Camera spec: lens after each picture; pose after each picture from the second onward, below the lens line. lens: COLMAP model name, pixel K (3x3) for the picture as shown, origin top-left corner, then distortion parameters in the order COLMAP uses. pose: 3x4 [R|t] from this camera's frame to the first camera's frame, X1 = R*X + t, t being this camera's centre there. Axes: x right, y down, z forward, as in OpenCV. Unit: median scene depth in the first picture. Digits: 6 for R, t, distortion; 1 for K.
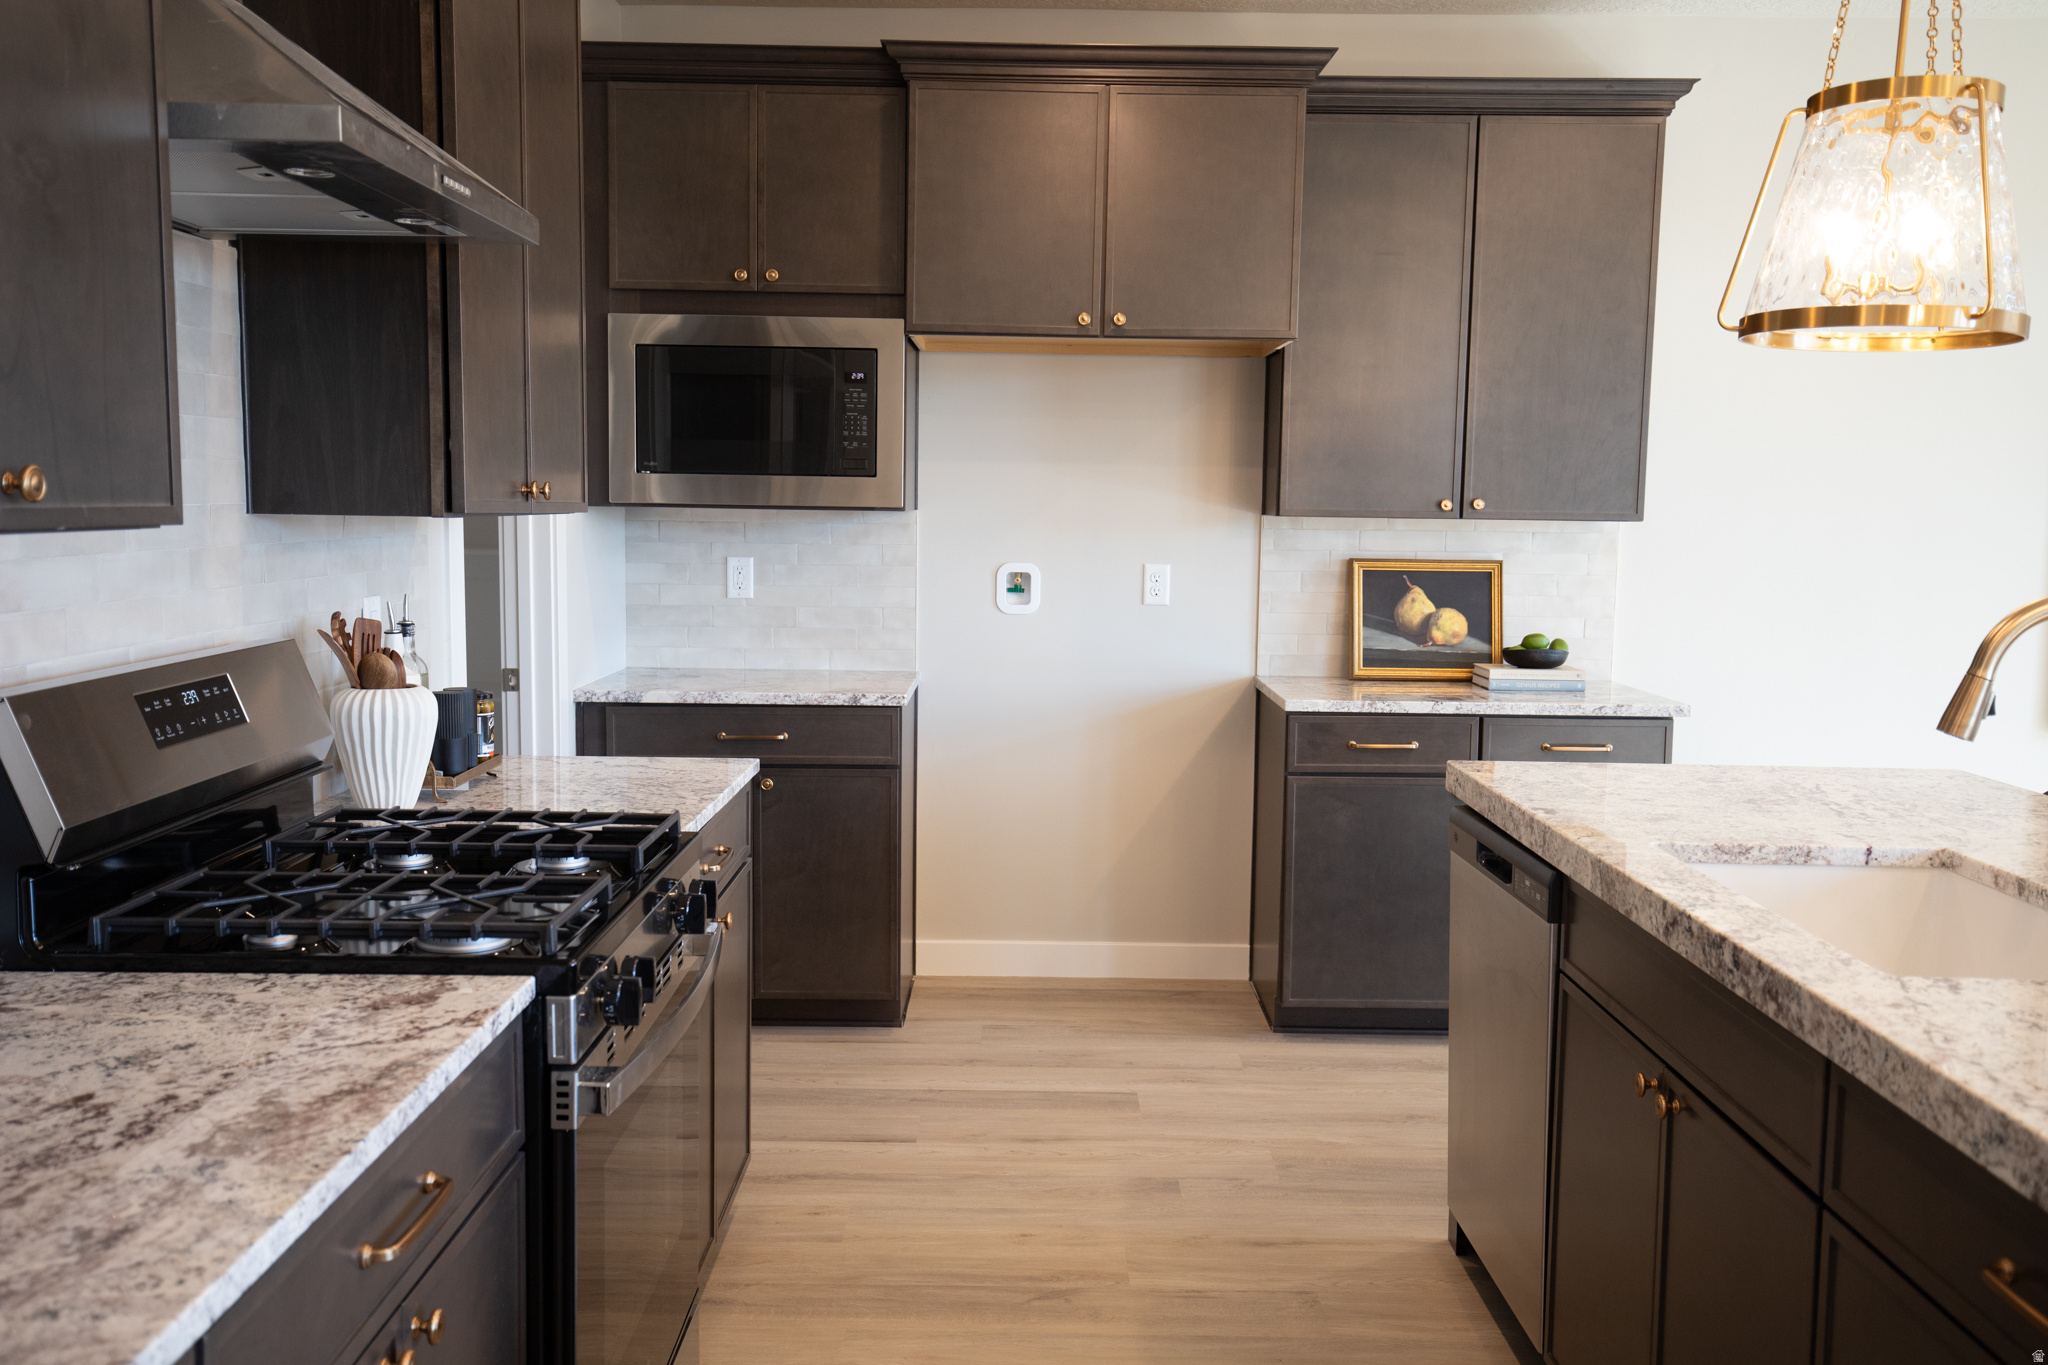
lens RADIAL K [[1818.5, 0, 1019.7], [0, 1818.5, 687.6], [0, 0, 1]] dist [-0.018938, -0.000984]
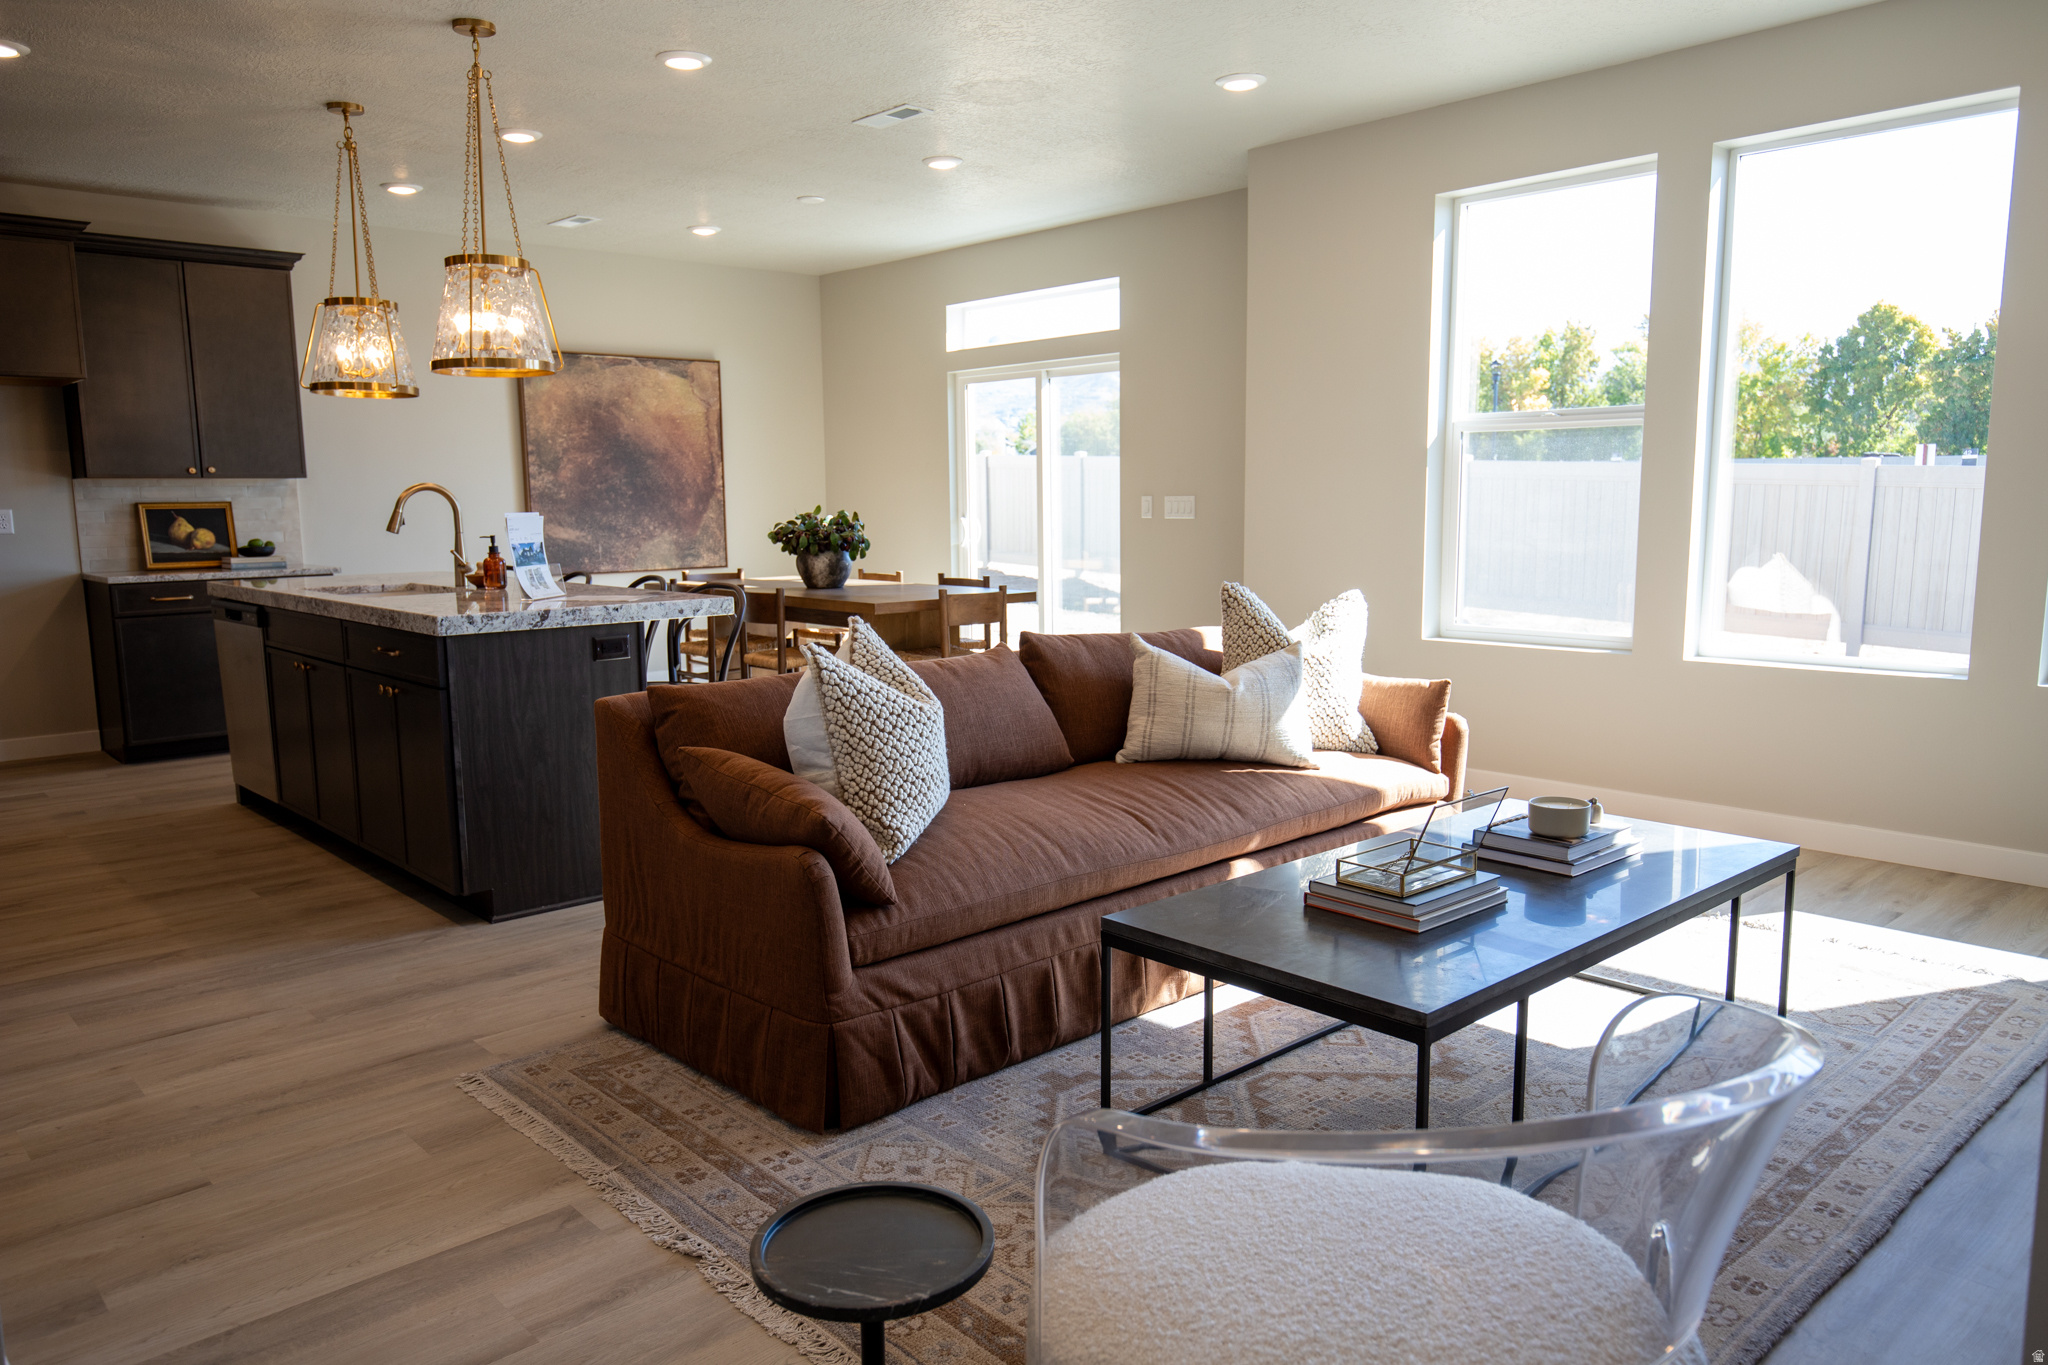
lens RADIAL K [[1394.4, 0, 1013.6], [0, 1394.4, 691.6], [0, 0, 1]] dist [0.000357, 0.007279]
pose [[0.729847, -0.120694, 0.672871, -0.139508], [0.093094, 0.992669, 0.077081, 0.091745], [-0.677242, 0.006383, 0.735733, -0.615364]]
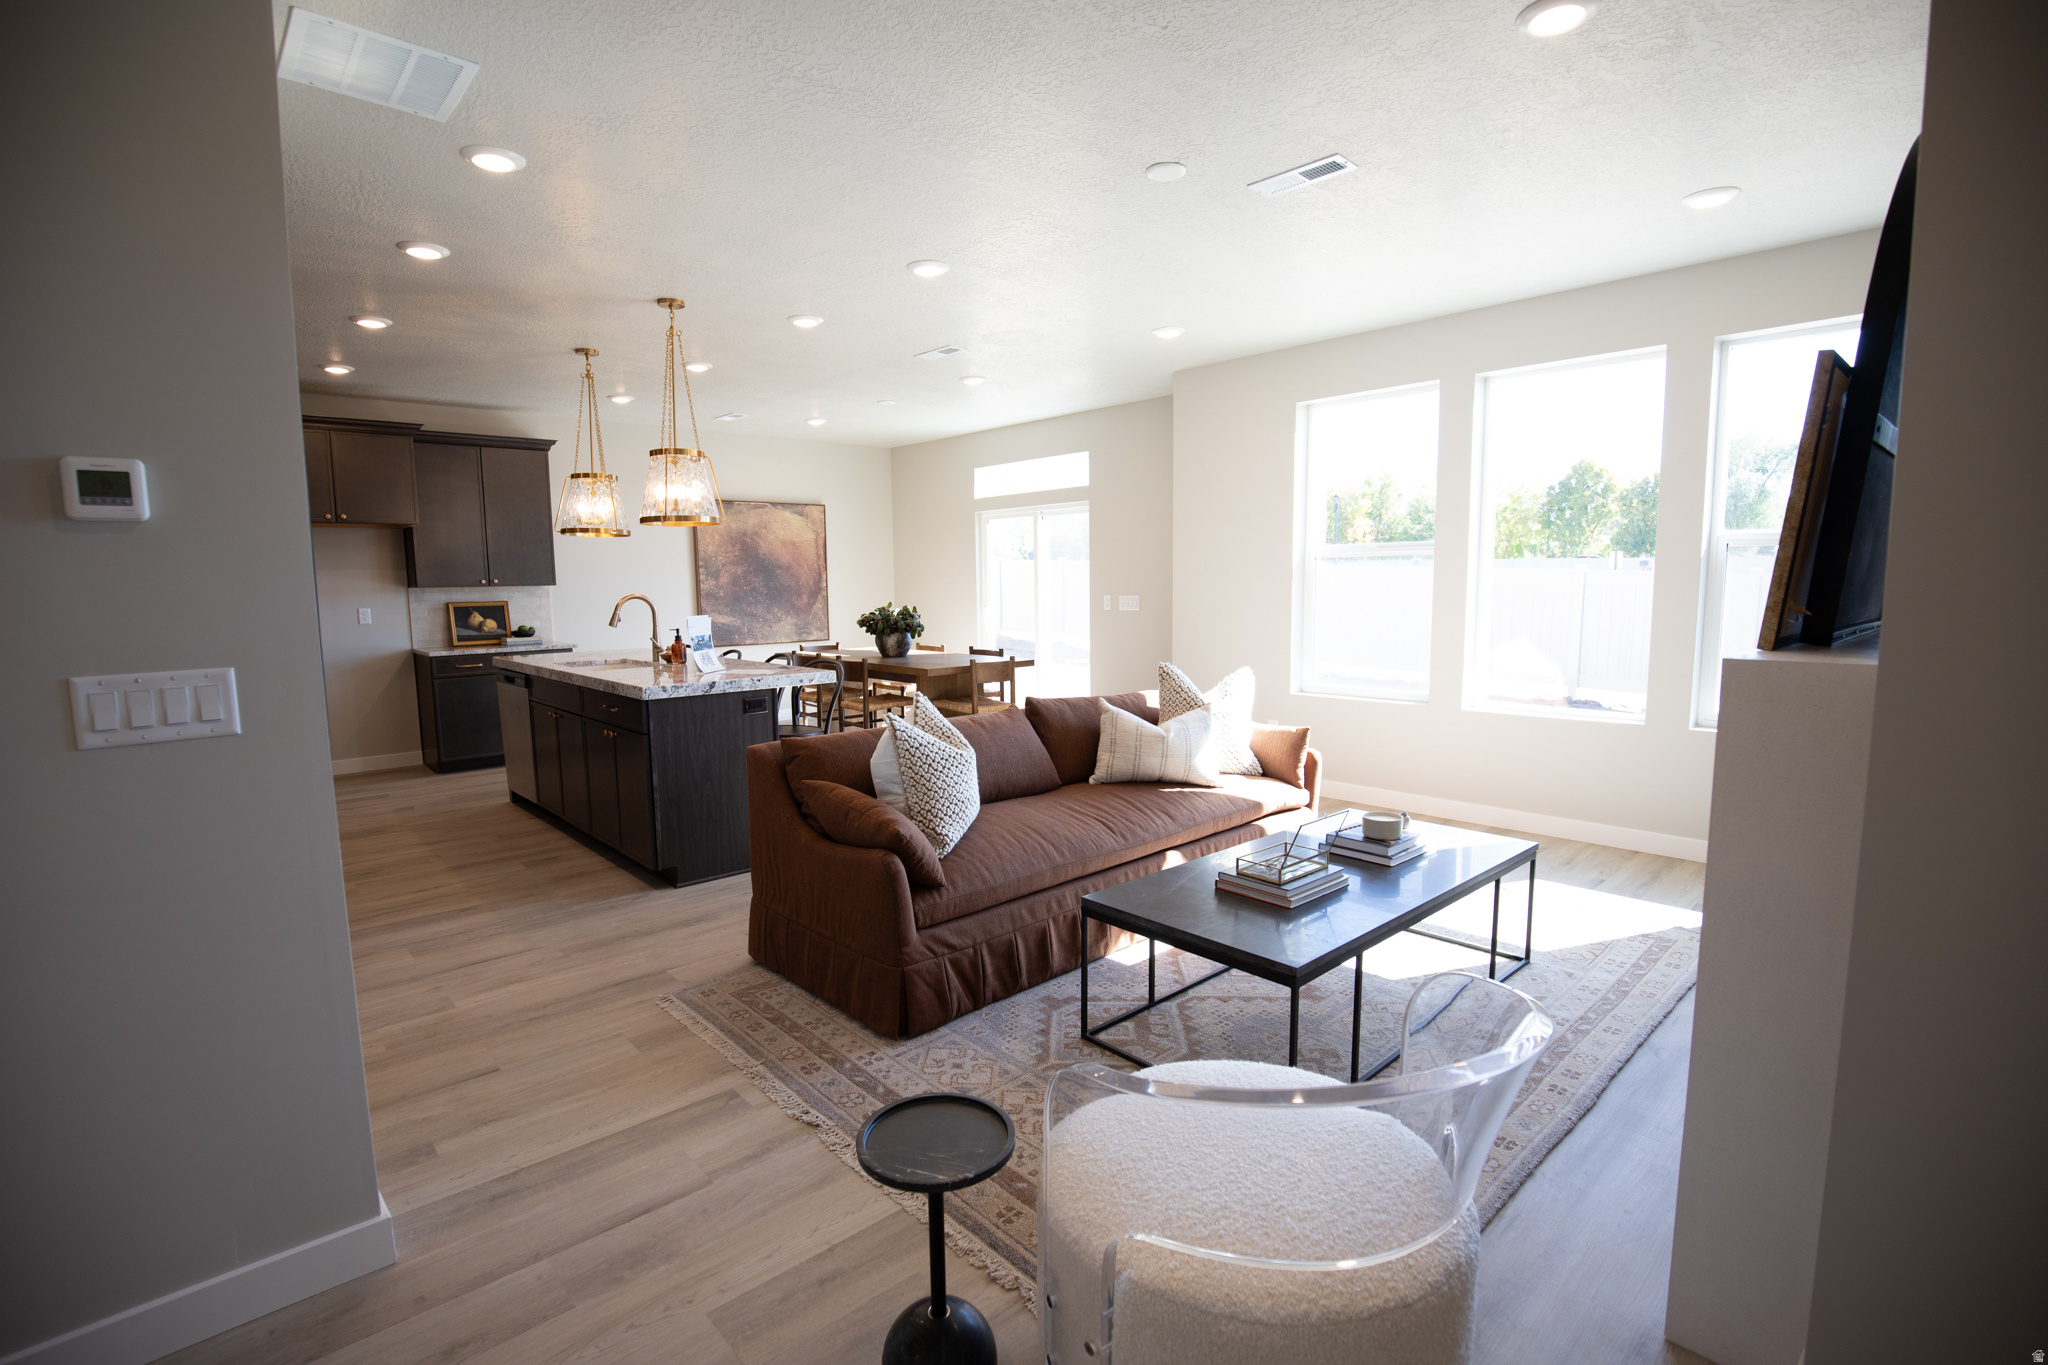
lens RADIAL K [[931.0, 0, 1012.1], [0, 931.0, 689.8], [0, 0, 1]] dist [-0.030611, -0.000108]
pose [[0.733513, -0.104837, 0.671542, -0.144345], [0.094432, 0.994169, 0.052057, 0.070720], [-0.673084, 0.025230, 0.739136, -0.618705]]
